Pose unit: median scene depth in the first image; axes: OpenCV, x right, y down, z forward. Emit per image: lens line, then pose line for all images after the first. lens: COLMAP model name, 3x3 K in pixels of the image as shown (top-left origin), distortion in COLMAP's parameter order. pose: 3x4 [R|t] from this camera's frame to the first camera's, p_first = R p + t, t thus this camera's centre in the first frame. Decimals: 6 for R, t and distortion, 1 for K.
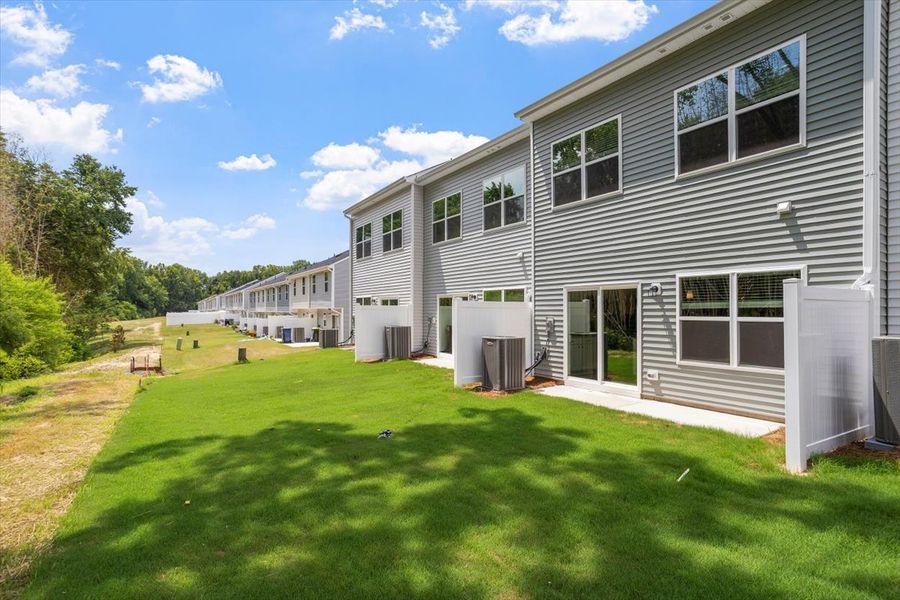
lens RADIAL K [[486.5, 0, 449.0], [0, 486.5, 302.5], [0, 0, 1]] dist [-0.039760, 0.030457]
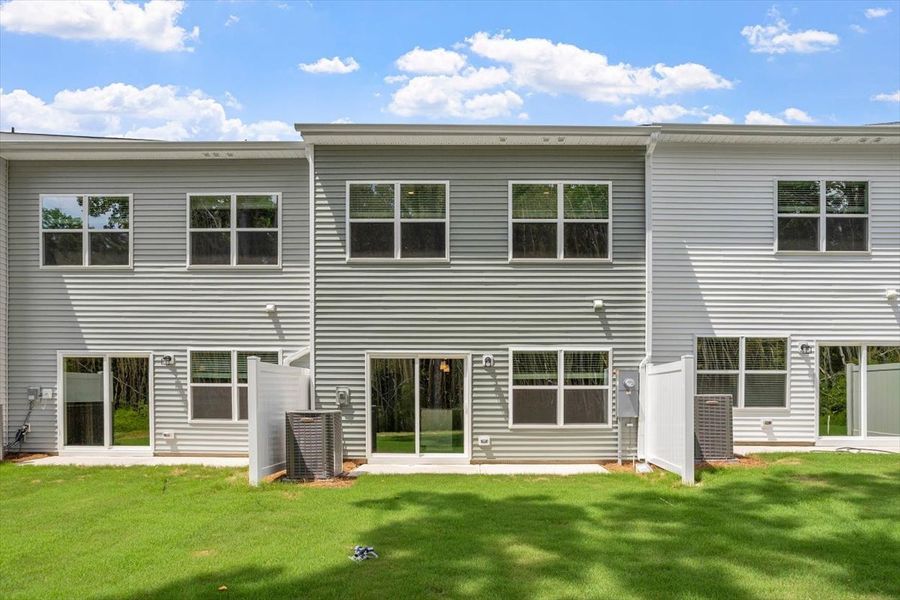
lens RADIAL K [[367.3, 0, 450.0], [0, 367.3, 381.3], [0, 0, 1]] dist [-0.001082, 0.000030]
pose [[0.515781, -0.002032, 0.856718, -0.317812], [-0.019735, 0.999704, 0.014253, 0.009270], [-0.856493, -0.024259, 0.515588, 0.663137]]
